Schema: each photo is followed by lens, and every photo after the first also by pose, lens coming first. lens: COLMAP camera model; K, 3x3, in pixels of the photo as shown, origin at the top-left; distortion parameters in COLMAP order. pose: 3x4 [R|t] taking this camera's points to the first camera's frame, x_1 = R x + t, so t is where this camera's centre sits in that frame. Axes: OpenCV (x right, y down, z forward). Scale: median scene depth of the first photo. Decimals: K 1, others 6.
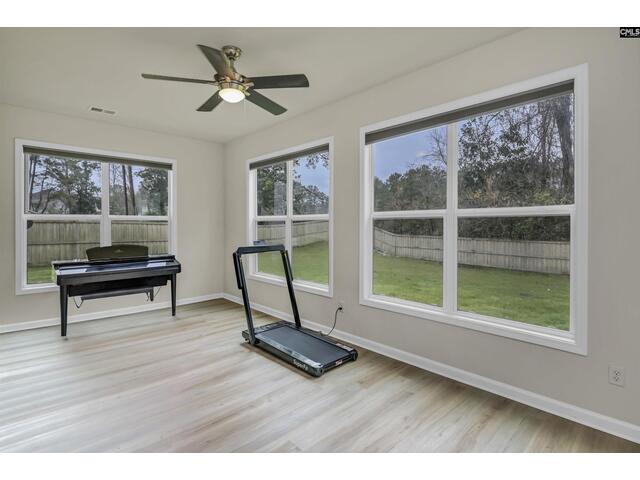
lens RADIAL K [[322.0, 0, 318.9], [0, 322.0, 224.4], [0, 0, 1]] dist [0.002788, 0.001010]
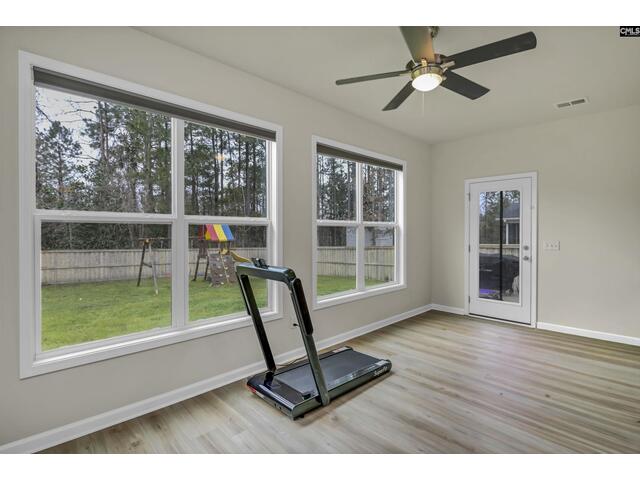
lens RADIAL K [[322.5, 0, 320.7], [0, 322.5, 230.7], [0, 0, 1]] dist [0.042155, -0.000120]
pose [[-0.030501, 0.006007, 0.999517, -0.907480], [-0.000012, 0.999982, -0.006010, 0.006262], [-0.999535, -0.000195, -0.030500, 1.035830]]
